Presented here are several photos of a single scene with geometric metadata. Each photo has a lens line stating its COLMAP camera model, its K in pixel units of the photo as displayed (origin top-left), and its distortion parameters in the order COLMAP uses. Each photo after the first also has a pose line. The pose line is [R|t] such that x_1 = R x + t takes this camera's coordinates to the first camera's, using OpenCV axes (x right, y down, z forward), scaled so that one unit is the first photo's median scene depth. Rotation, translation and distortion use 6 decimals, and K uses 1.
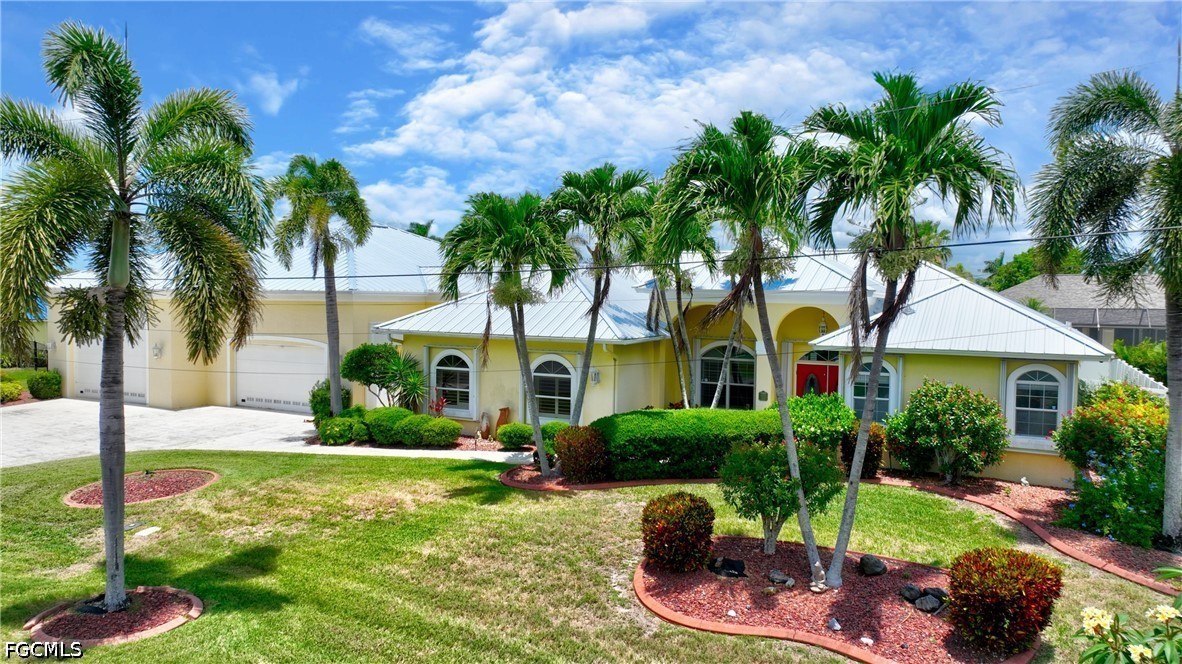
lens RADIAL K [[833.5, 0, 591.0], [0, 833.5, 332.0], [0, 0, 1]] dist [0.002742, 0.005913]
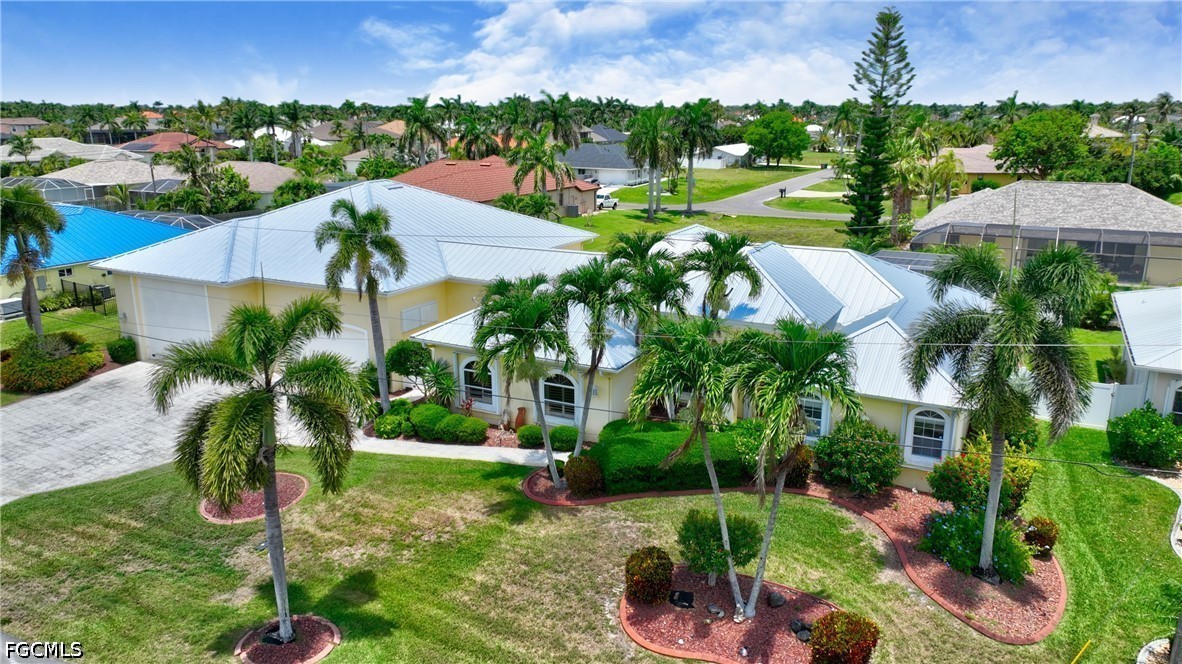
lens RADIAL K [[855.6, 0, 591.0], [0, 855.6, 332.0], [0, 0, 1]] dist [0.004953, 0.000237]
pose [[0.999884, -0.014775, -0.003808, 0.011078], [0.015245, 0.977675, 0.209569, -0.470140], [0.000627, -0.209603, 0.977786, -0.375390]]
